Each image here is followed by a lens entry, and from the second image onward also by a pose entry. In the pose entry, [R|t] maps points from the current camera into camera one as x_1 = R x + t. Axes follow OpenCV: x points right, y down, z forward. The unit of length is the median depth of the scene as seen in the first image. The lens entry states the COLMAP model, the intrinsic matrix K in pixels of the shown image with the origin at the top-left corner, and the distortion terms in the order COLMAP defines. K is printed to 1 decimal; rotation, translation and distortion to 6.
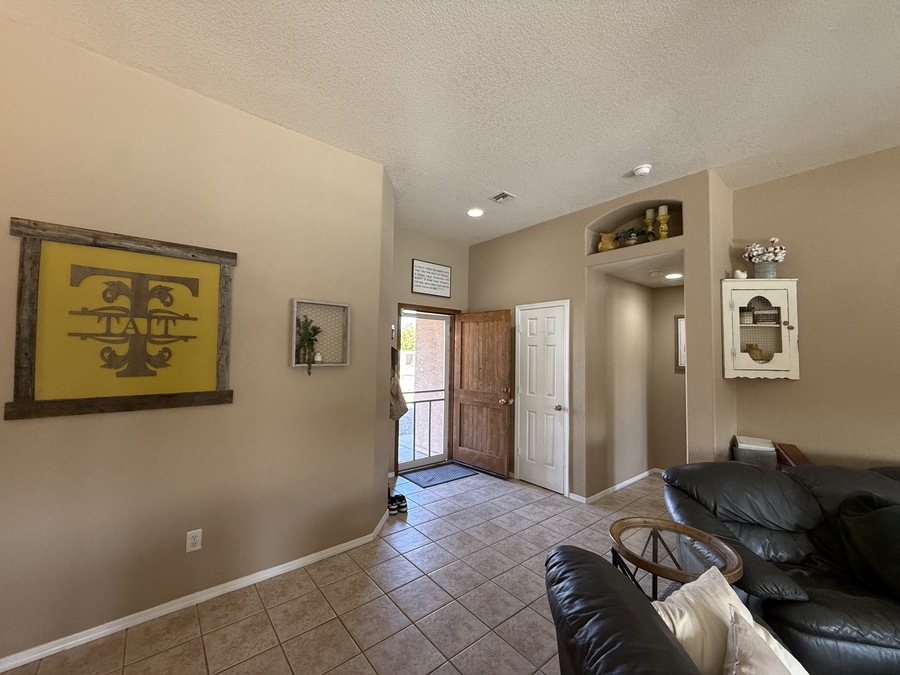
lens RADIAL K [[359.7, 0, 448.0], [0, 359.7, 338.6], [0, 0, 1]] dist [-0.000302, 0.000159]
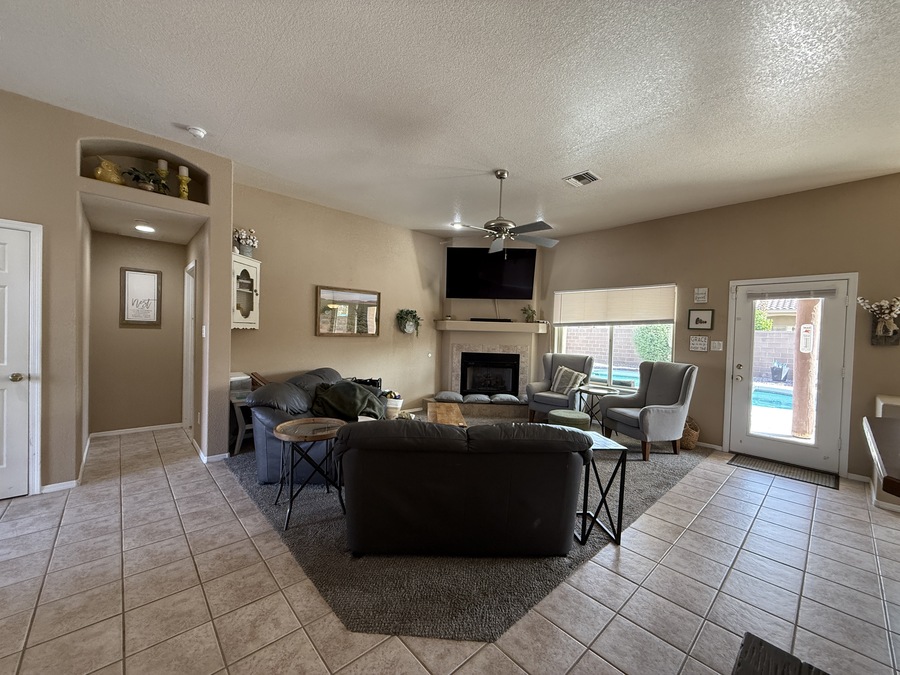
lens RADIAL K [[359.7, 0, 448.0], [0, 359.7, 338.6], [0, 0, 1]] dist [-0.000302, 0.000159]
pose [[-0.052122, -0.037783, 0.997926, -0.541171], [-0.075227, 0.996593, 0.033804, 0.039888], [-0.995803, -0.073309, -0.054787, 0.273732]]
